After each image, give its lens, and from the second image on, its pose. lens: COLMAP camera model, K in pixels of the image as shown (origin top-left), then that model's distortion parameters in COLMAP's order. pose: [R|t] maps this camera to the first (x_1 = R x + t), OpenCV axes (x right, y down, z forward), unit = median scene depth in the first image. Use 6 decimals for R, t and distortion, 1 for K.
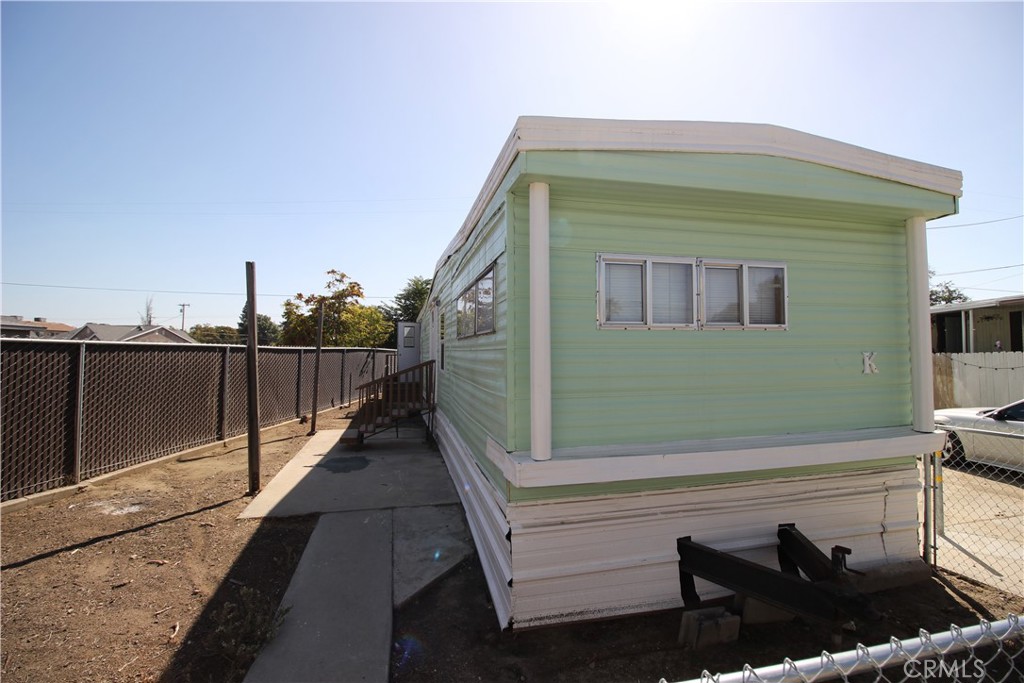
lens RADIAL K [[478.1, 0, 517.2], [0, 478.1, 340.5], [0, 0, 1]] dist [0.002267, -0.015140]
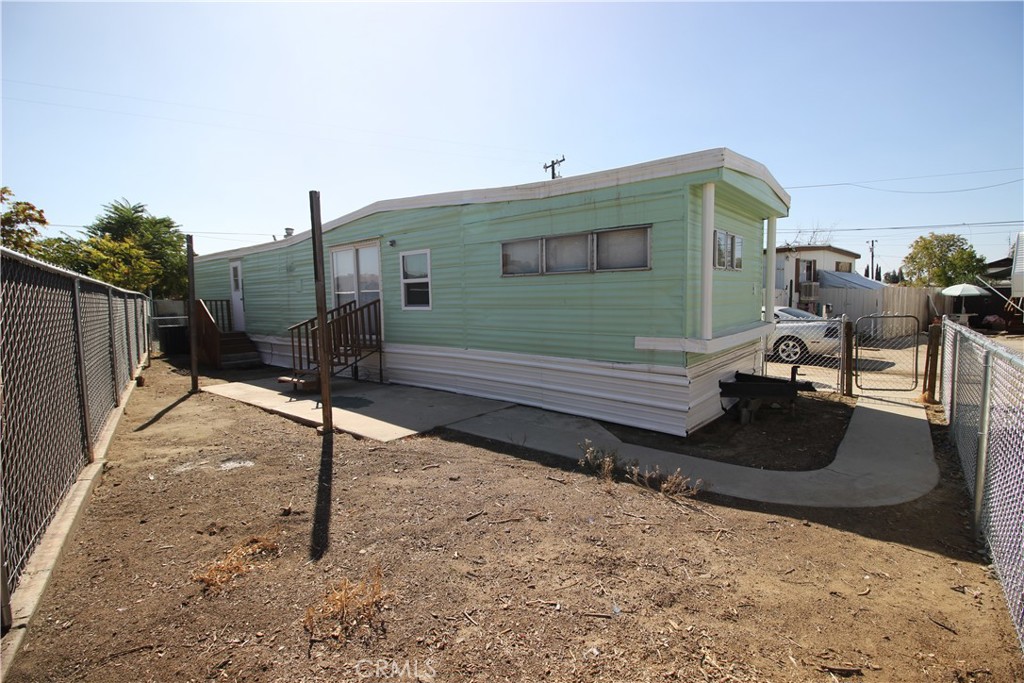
lens RADIAL K [[480.6, 0, 512.0], [0, 480.6, 341.5], [0, 0, 1]] dist [0.002976, 0.000272]
pose [[0.803602, -0.072171, 0.590775, -0.664789], [0.006921, 0.993687, 0.111978, 0.021357], [-0.595127, -0.085897, 0.799028, -0.007741]]
